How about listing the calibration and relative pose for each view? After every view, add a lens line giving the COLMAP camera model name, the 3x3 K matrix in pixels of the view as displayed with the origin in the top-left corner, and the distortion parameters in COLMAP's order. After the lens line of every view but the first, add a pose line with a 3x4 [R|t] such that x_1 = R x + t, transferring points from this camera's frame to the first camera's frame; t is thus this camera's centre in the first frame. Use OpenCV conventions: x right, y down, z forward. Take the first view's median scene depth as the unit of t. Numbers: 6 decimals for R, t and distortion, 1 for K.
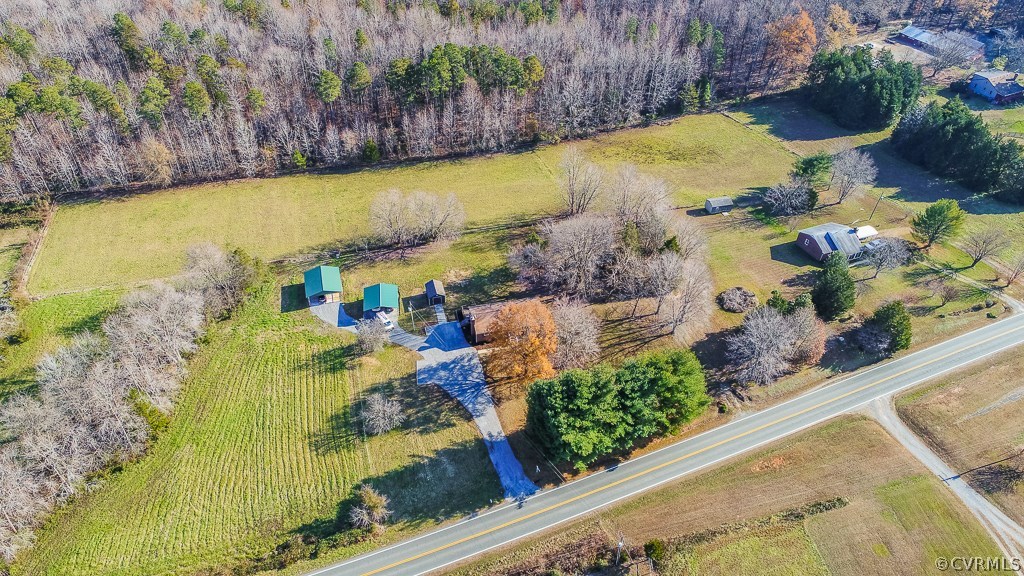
lens RADIAL K [[689.1, 0, 512.0], [0, 689.1, 288.0], [0, 0, 1]] dist [0.002977, -0.000779]
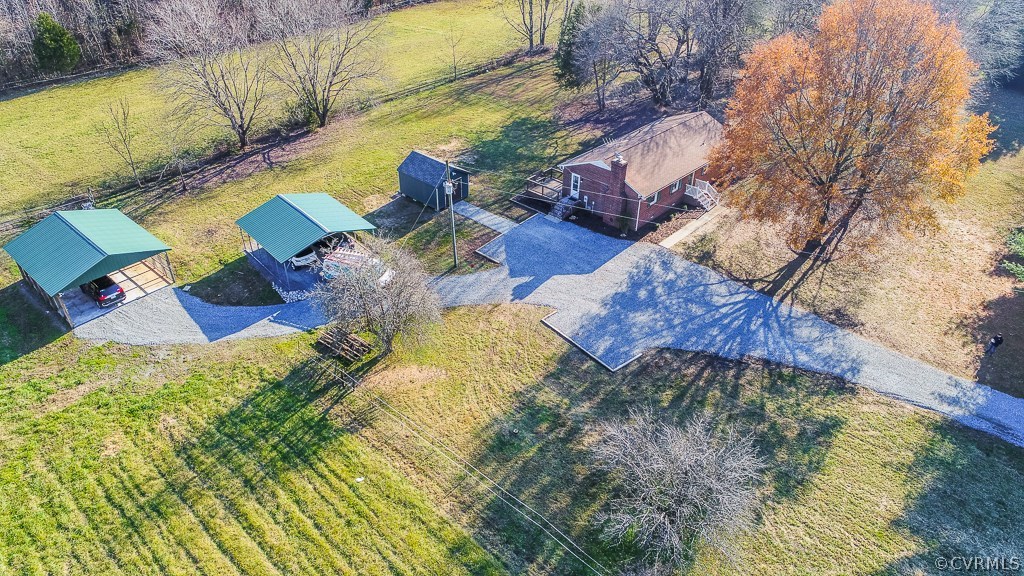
lens RADIAL K [[689.1, 0, 512.0], [0, 689.1, 288.0], [0, 0, 1]] dist [0.002977, -0.000779]
pose [[0.840586, -0.314806, 0.440810, -0.276281], [0.362558, 0.931596, -0.026065, 0.092465], [-0.402451, 0.181729, 0.897222, 0.697922]]
